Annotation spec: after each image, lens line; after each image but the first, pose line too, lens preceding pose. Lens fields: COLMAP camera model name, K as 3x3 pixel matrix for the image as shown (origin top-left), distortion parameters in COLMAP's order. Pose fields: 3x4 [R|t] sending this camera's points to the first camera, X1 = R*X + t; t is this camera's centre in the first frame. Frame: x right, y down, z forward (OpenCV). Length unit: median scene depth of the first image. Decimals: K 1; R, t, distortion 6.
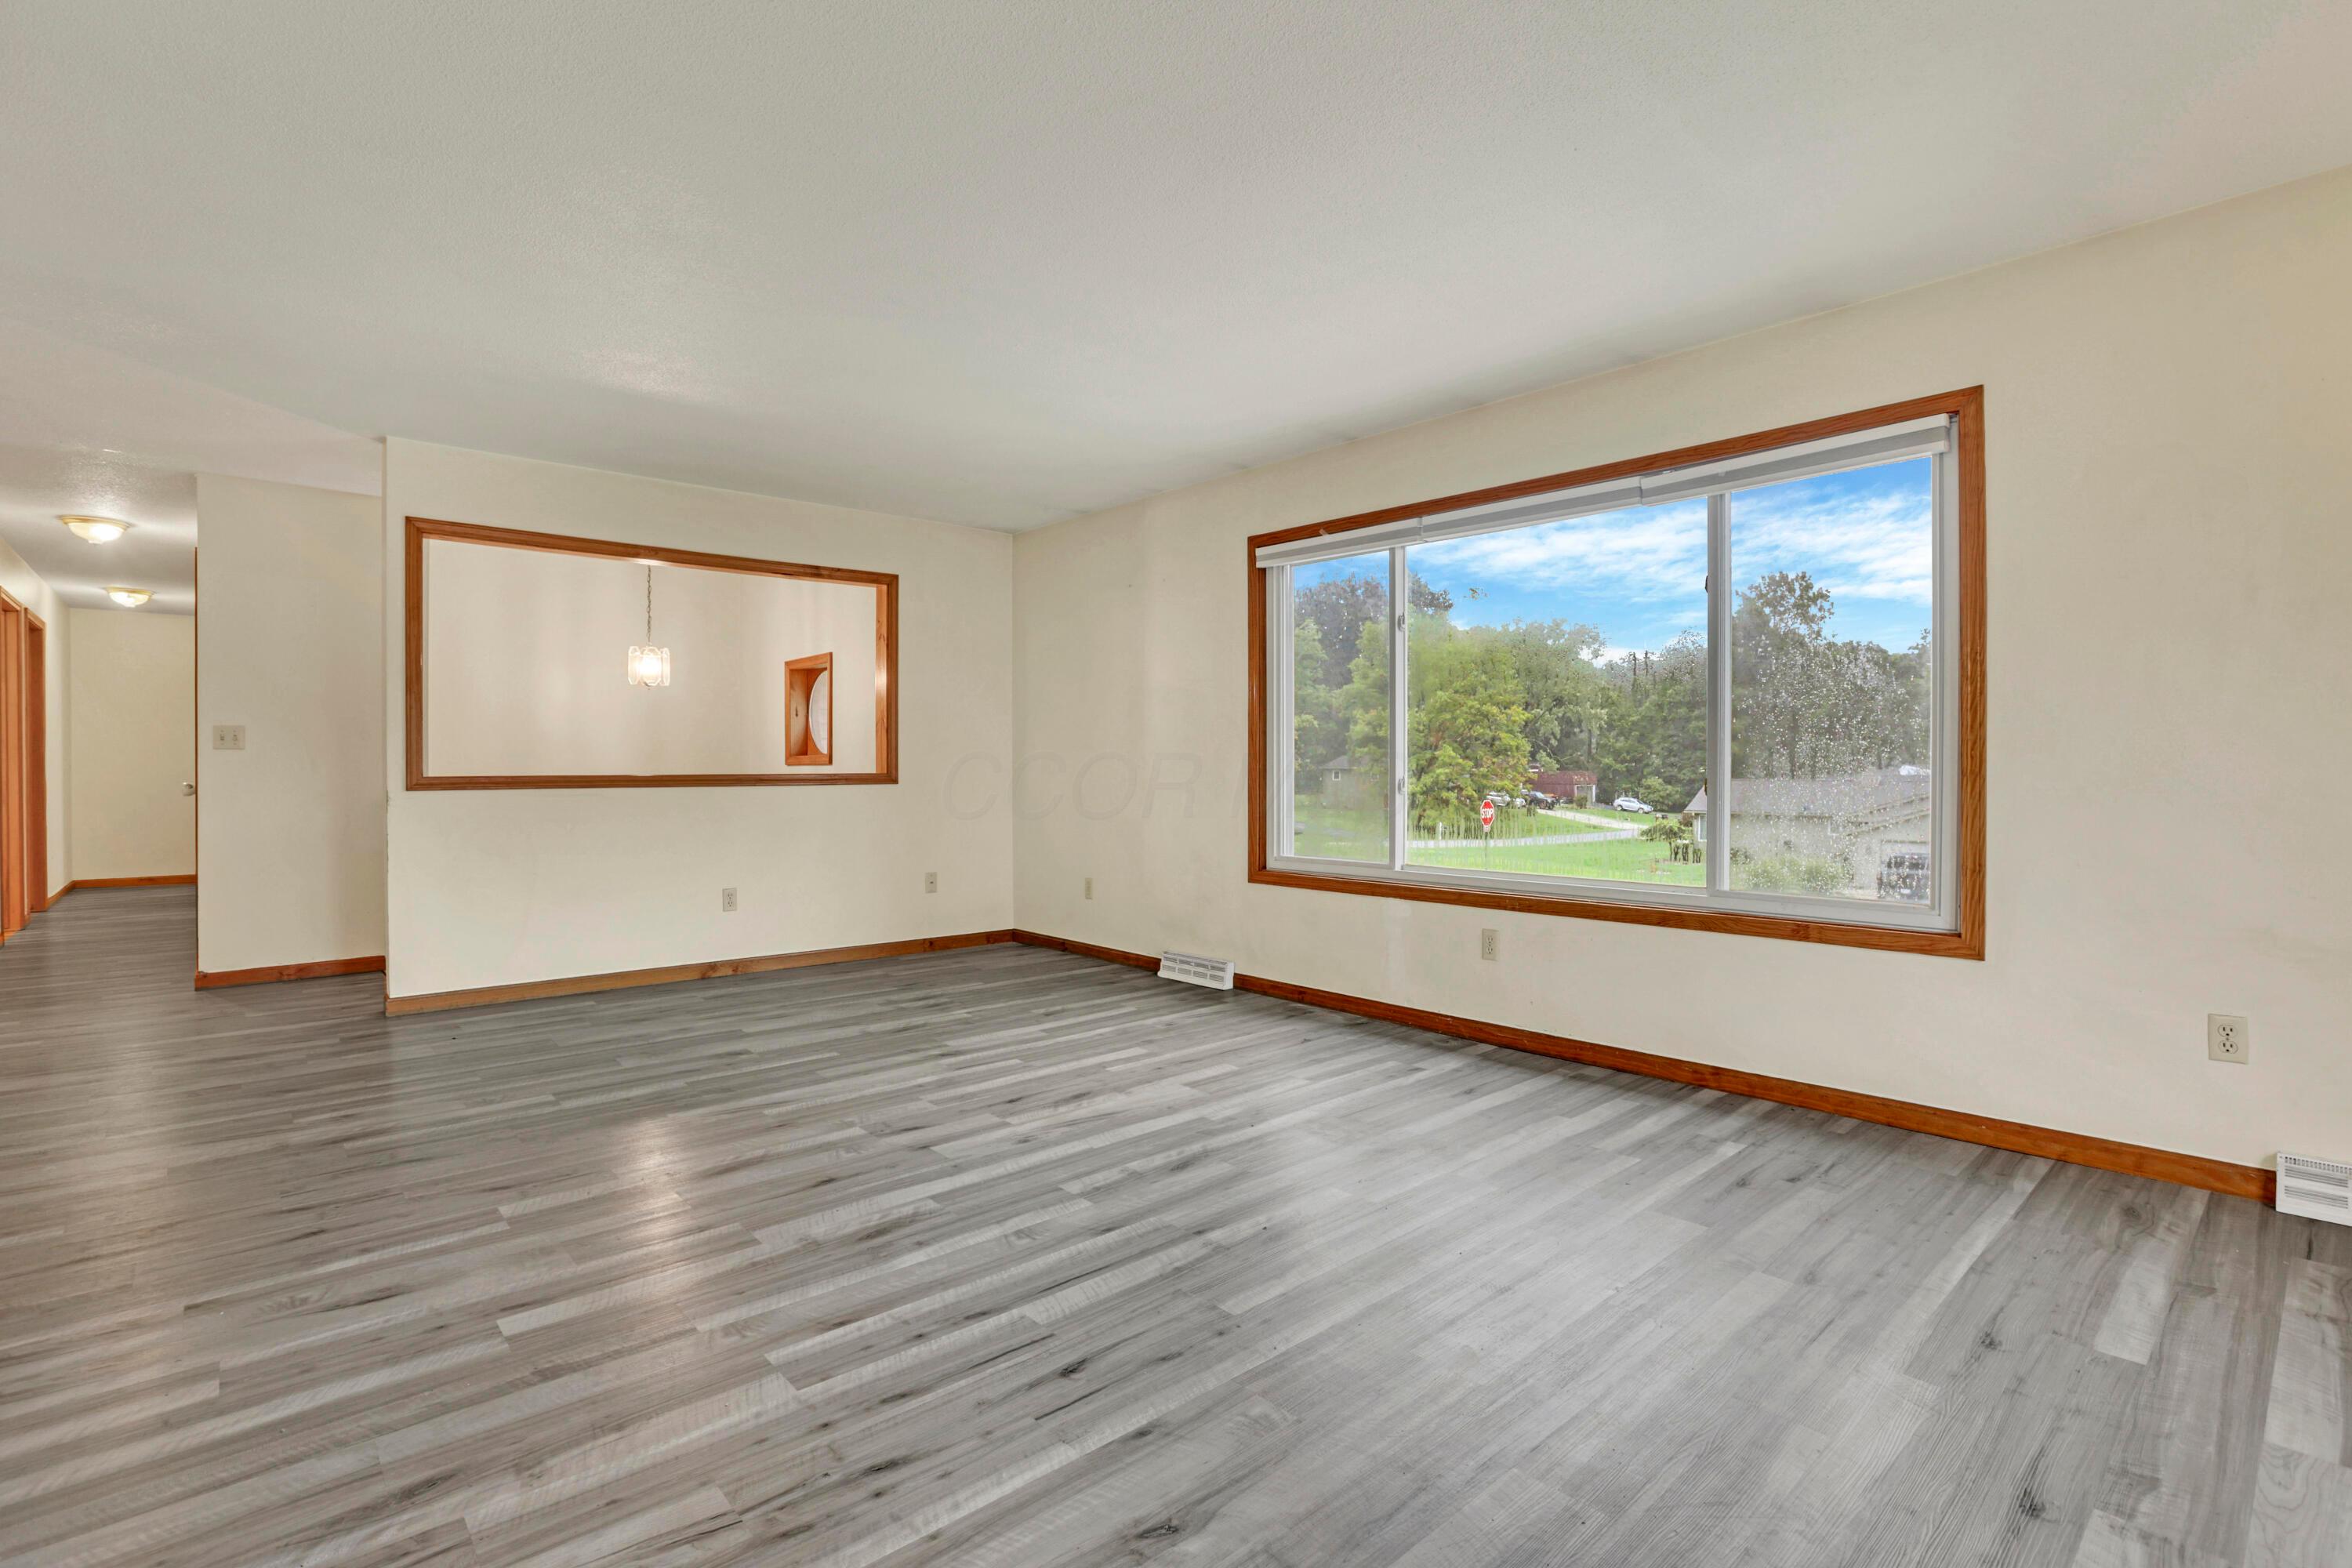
lens RADIAL K [[1071.2, 0, 1172.3], [0, 1071.2, 769.9], [0, 0, 1]] dist [-0.037309, 0.001145]
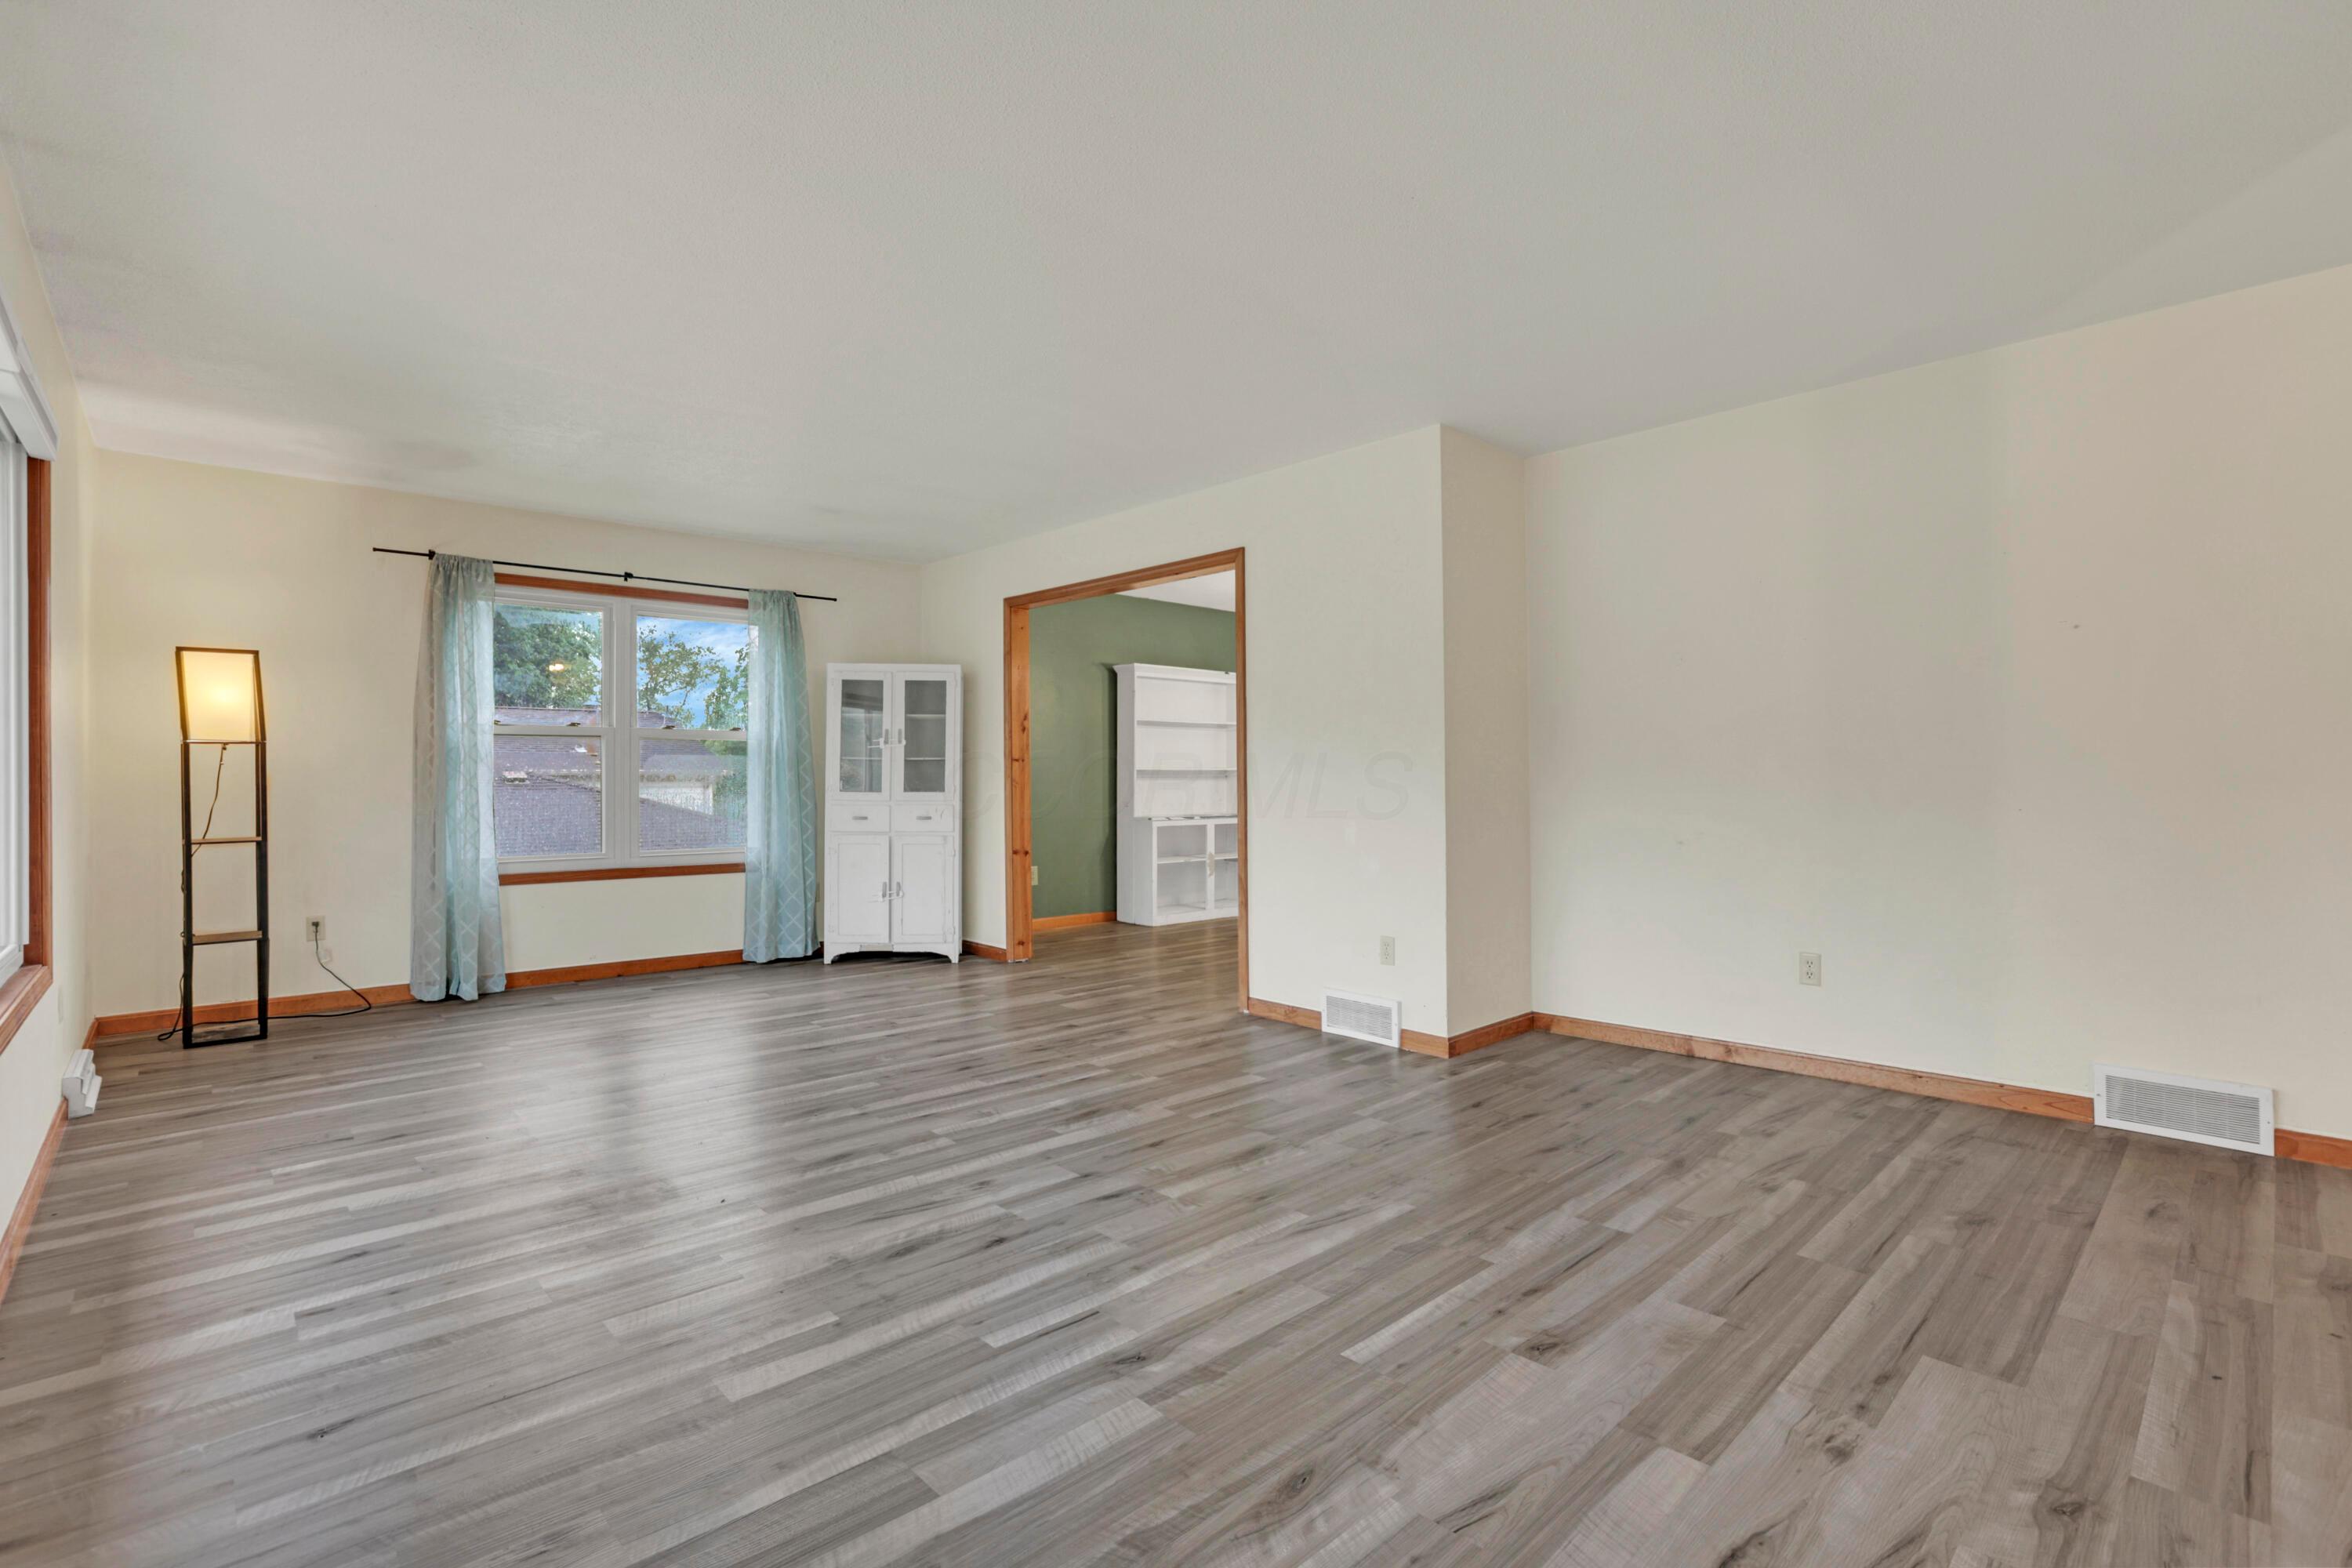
lens RADIAL K [[1071.2, 0, 1176.5], [0, 1071.2, 788.8], [0, 0, 1]] dist [-0.037309, 0.001145]
pose [[-0.999516, 0.005844, -0.030557, -0.290062], [0.005520, 0.999928, 0.010657, -0.014076], [0.030617, 0.010484, -0.999476, 1.992823]]
